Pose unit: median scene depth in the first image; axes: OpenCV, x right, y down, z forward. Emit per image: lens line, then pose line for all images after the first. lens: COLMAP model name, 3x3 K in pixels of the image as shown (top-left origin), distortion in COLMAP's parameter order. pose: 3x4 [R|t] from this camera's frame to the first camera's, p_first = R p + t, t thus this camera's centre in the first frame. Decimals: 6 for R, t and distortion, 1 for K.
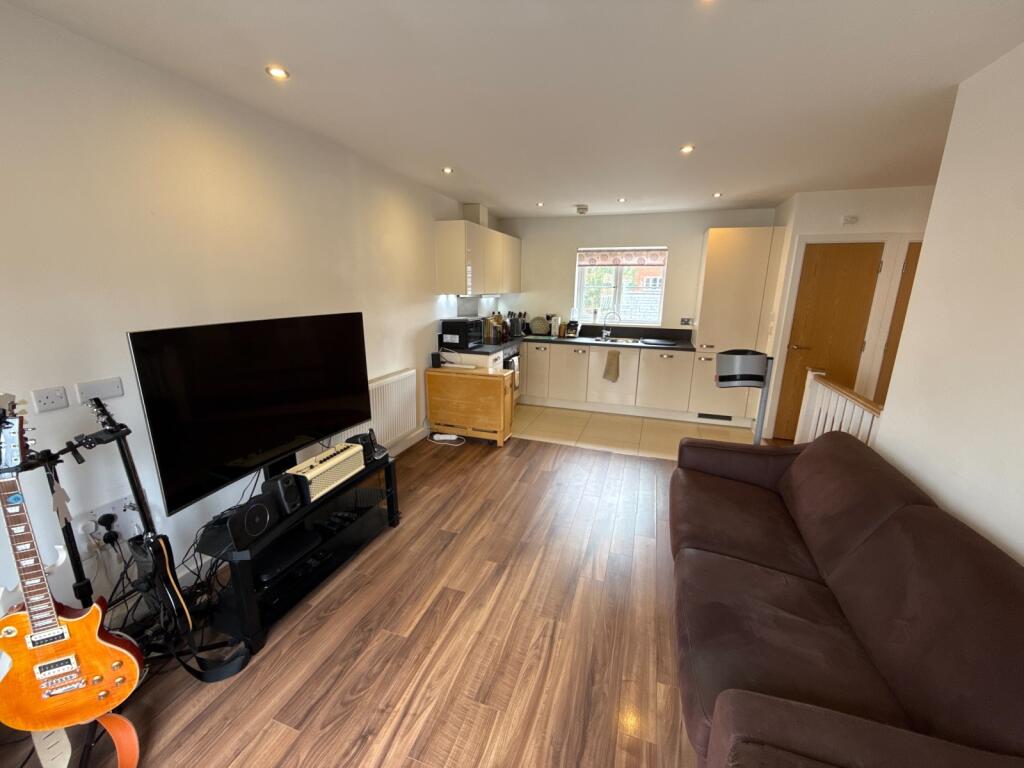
lens RADIAL K [[405.9, 0, 512.0], [0, 405.9, 384.0], [0, 0, 1]] dist [-0.001728, -0.000130]
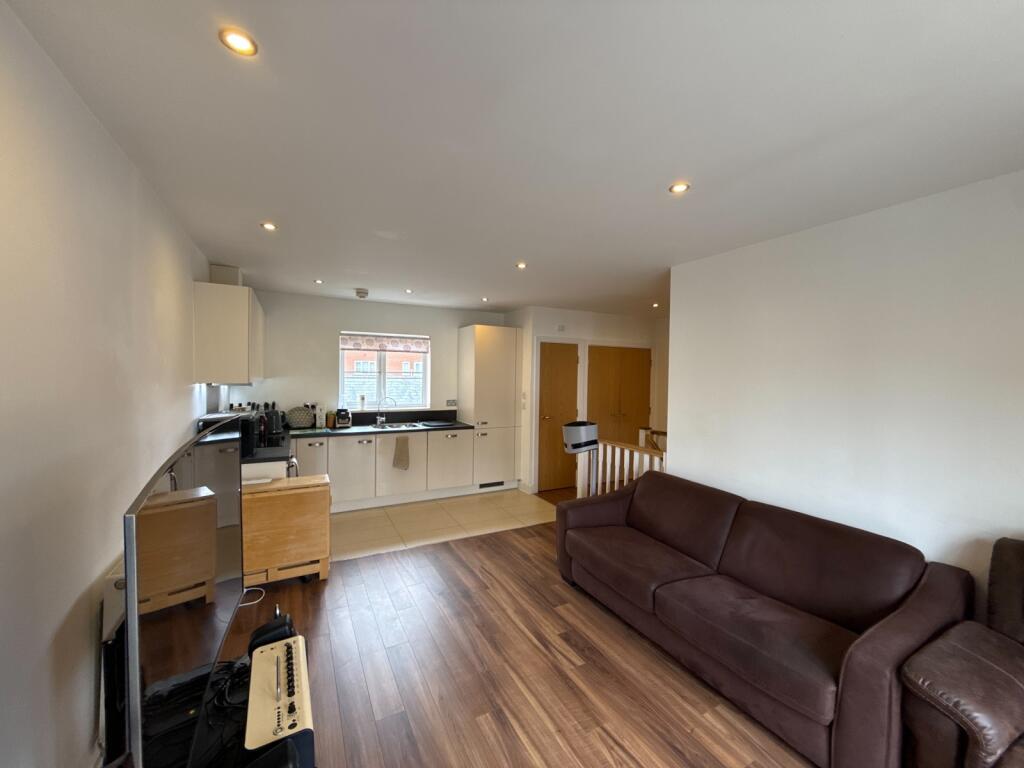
lens RADIAL K [[405.9, 0, 512.0], [0, 405.9, 384.0], [0, 0, 1]] dist [-0.001728, -0.000130]
pose [[0.682013, -0.019820, 0.731071, -0.275281], [0.164174, 0.978269, -0.126635, -0.039678], [-0.712675, 0.206389, 0.670446, 0.142356]]
